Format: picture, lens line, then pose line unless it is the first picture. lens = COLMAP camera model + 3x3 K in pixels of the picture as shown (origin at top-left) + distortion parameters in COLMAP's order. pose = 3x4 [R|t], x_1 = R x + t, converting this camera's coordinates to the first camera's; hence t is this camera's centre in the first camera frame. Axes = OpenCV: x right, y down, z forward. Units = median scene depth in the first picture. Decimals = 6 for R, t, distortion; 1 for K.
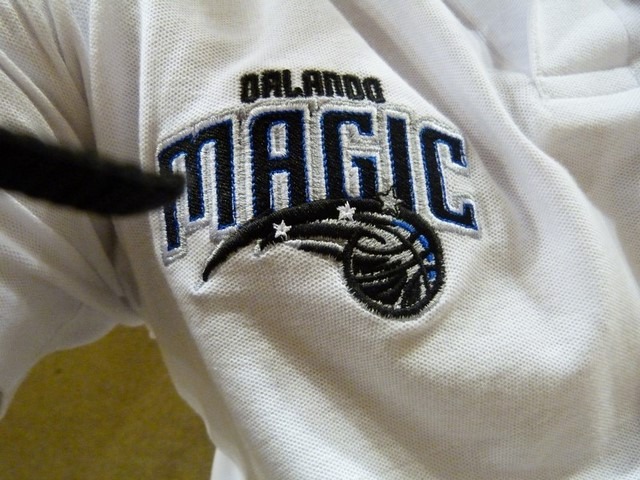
lens RADIAL K [[477.9, 0, 315.7], [0, 477.9, 239.8], [0, 0, 1]] dist [-0.043930, 0.035531]
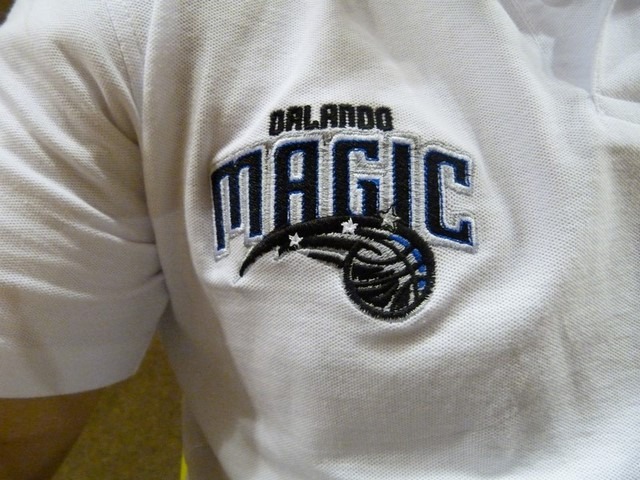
lens RADIAL K [[477.9, 0, 315.7], [0, 477.9, 239.8], [0, 0, 1]] dist [-0.043930, 0.035531]
pose [[0.958796, 0.044330, -0.280615, 0.315481], [-0.027862, 0.997662, 0.062408, -0.097174], [0.282726, -0.052018, 0.957789, -0.164100]]
